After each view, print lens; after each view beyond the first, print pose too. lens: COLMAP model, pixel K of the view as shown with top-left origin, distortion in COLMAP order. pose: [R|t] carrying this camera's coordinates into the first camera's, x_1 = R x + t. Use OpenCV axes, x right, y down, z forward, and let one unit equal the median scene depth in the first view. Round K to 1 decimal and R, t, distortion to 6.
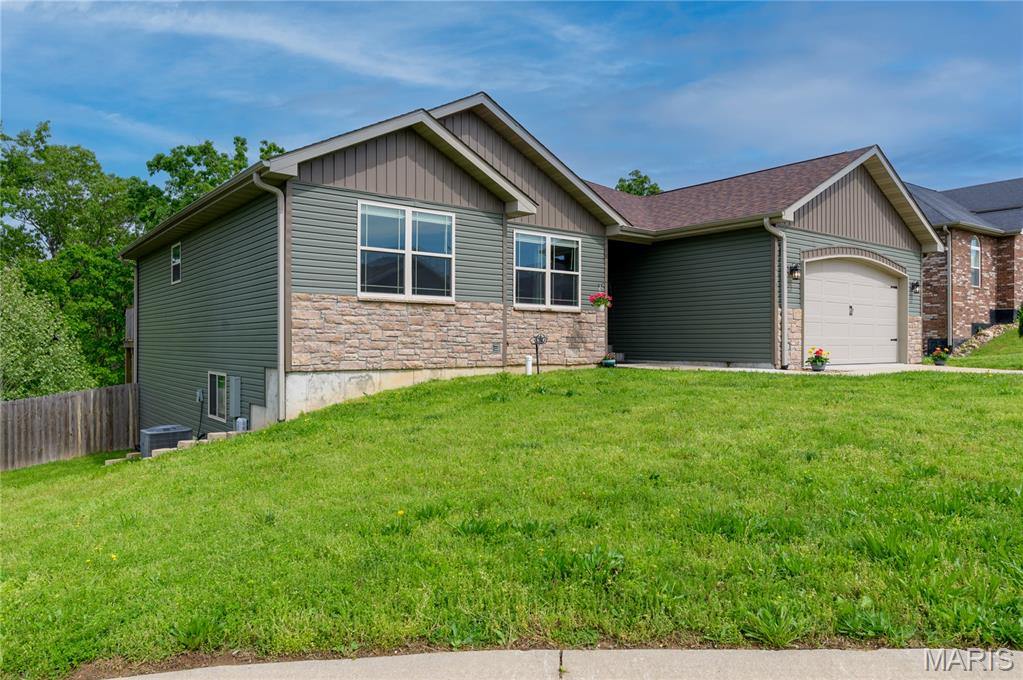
lens RADIAL K [[669.3, 0, 511.5], [0, 669.3, 340.0], [0, 0, 1]] dist [0.003368, 0.001403]
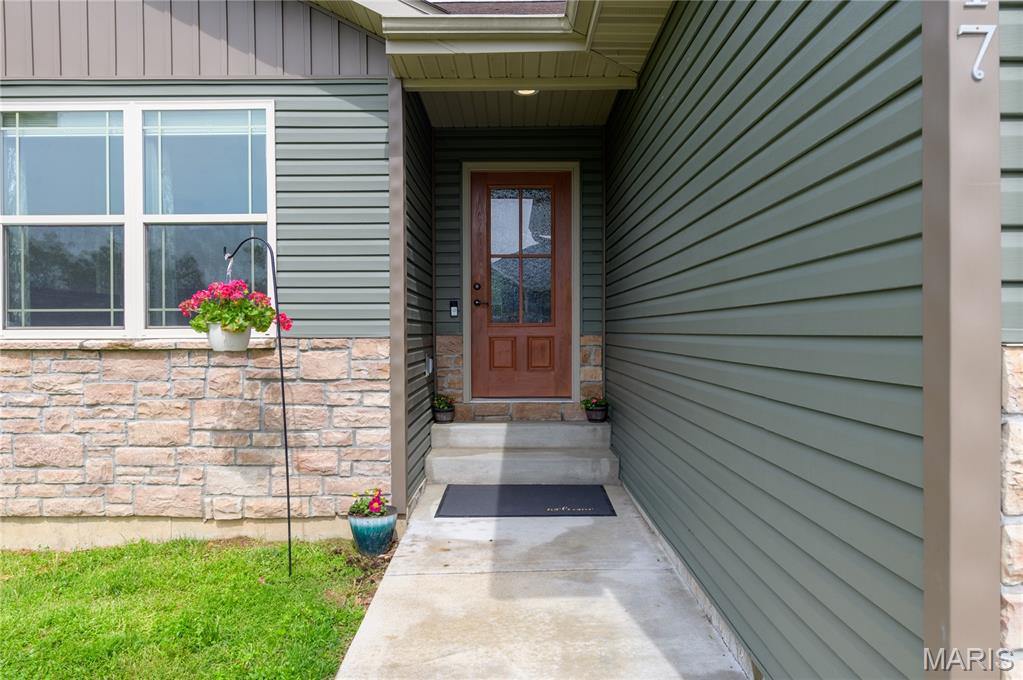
lens RADIAL K [[693.8, 0, 515.1], [0, 693.8, 329.1], [0, 0, 1]] dist [0.000880, 0.000271]
pose [[0.784781, -0.007521, -0.619727, 0.477289], [0.010364, 0.999946, 0.000989, -0.060838], [0.619686, -0.007199, 0.784817, 1.033291]]
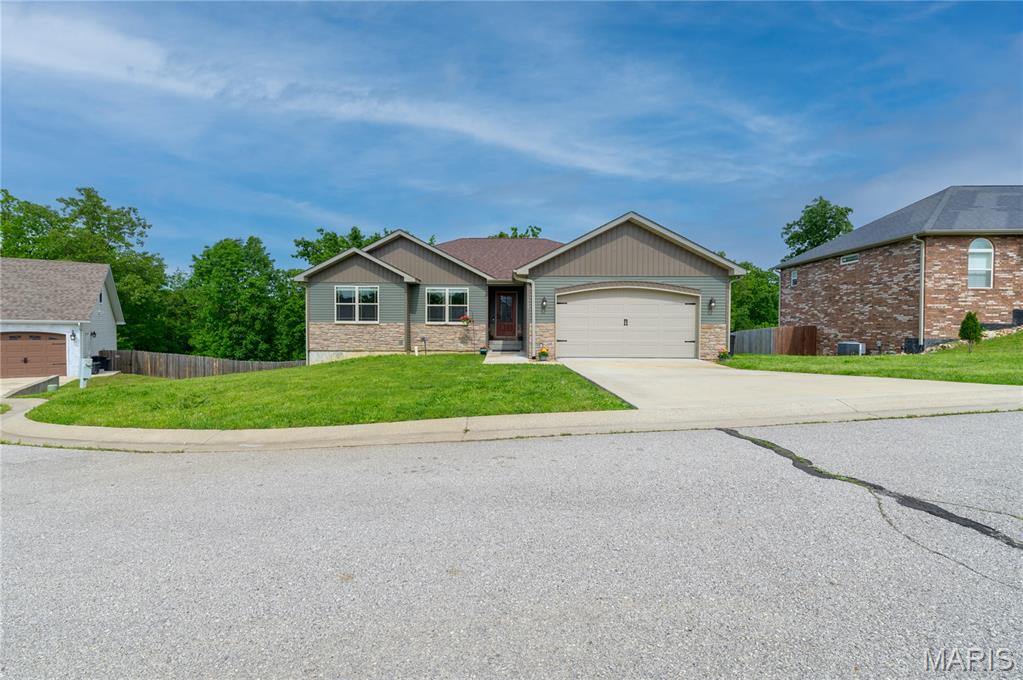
lens RADIAL K [[411.4, 0, 512.5], [0, 411.4, 334.3], [0, 0, 1]] dist [-0.002251, -0.000118]
pose [[0.788620, 0.013111, -0.614741, 1.202538], [-0.001316, 0.999806, 0.019635, -0.047574], [0.614879, -0.014675, 0.788485, 0.147475]]
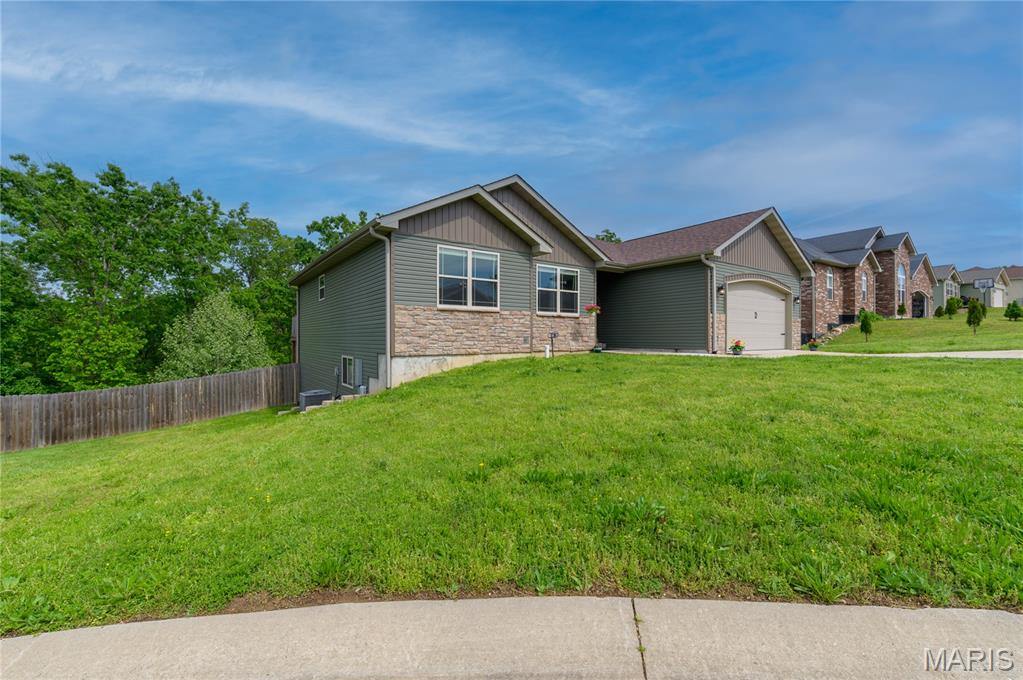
lens RADIAL K [[411.4, 0, 512.5], [0, 411.4, 334.3], [0, 0, 1]] dist [-0.002251, -0.000118]
pose [[0.999405, -0.003147, -0.034344, -0.022931], [0.003046, 0.999991, -0.002992, 0.000775], [0.034353, 0.002885, 0.999406, 0.057885]]
